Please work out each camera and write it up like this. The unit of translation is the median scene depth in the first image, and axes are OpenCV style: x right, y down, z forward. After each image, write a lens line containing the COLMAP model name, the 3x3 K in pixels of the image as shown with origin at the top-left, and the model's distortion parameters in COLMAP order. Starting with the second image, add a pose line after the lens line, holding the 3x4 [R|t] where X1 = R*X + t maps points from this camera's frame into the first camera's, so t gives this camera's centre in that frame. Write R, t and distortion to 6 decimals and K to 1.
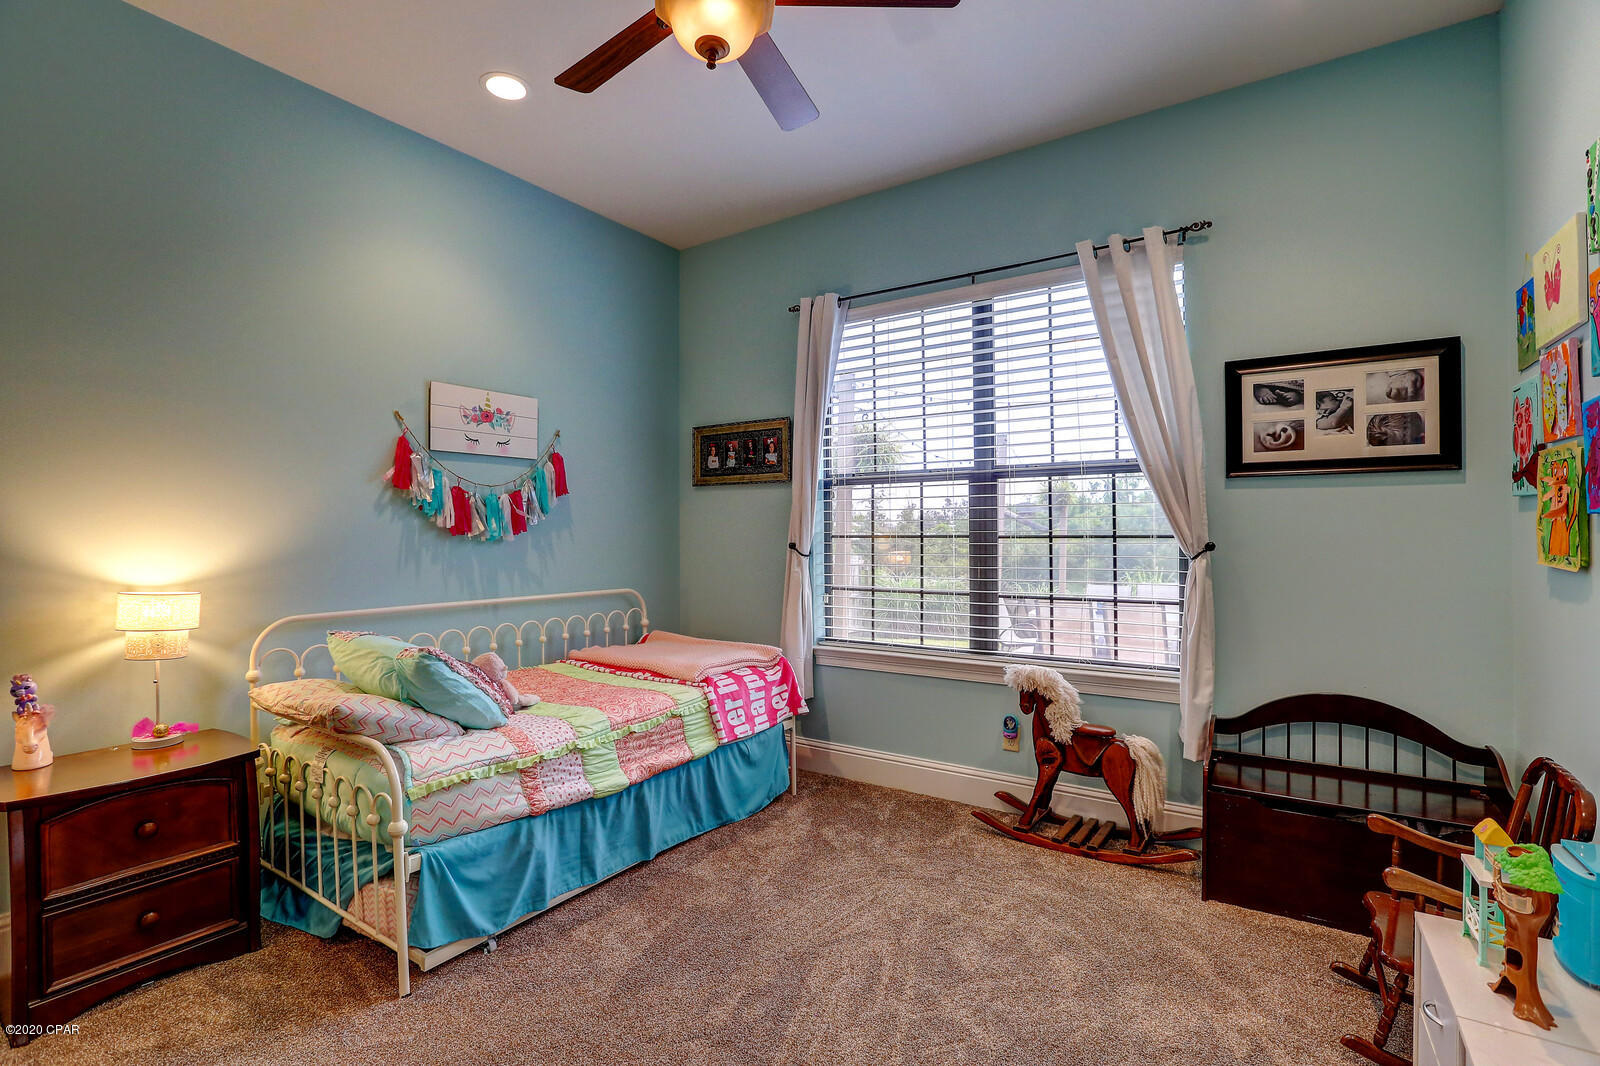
lens RADIAL K [[726.7, 0, 803.3], [0, 726.7, 541.5], [0, 0, 1]] dist [-0.042432, 0.012343]
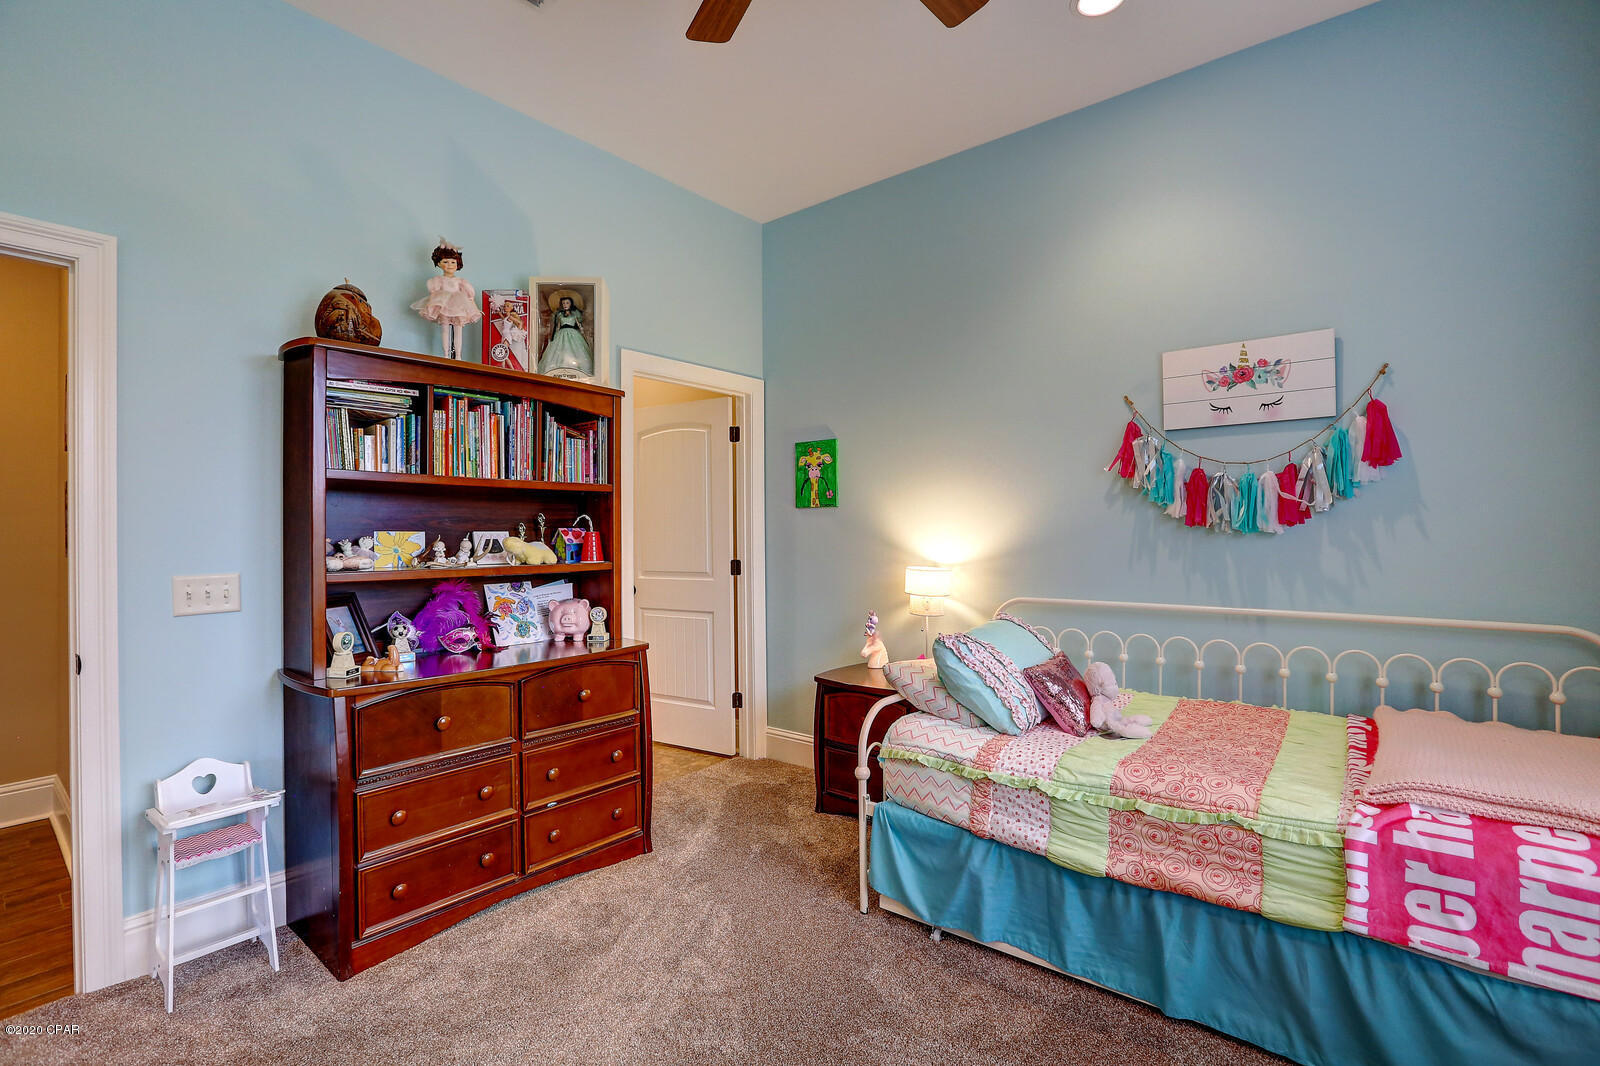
lens RADIAL K [[726.7, 0, 795.3], [0, 726.7, 539.3], [0, 0, 1]] dist [-0.042432, 0.012343]
pose [[-0.098627, 0.016267, -0.994991, 0.412111], [-0.000514, 0.999865, 0.016397, -0.007667], [0.995124, 0.002129, -0.098606, 0.636300]]
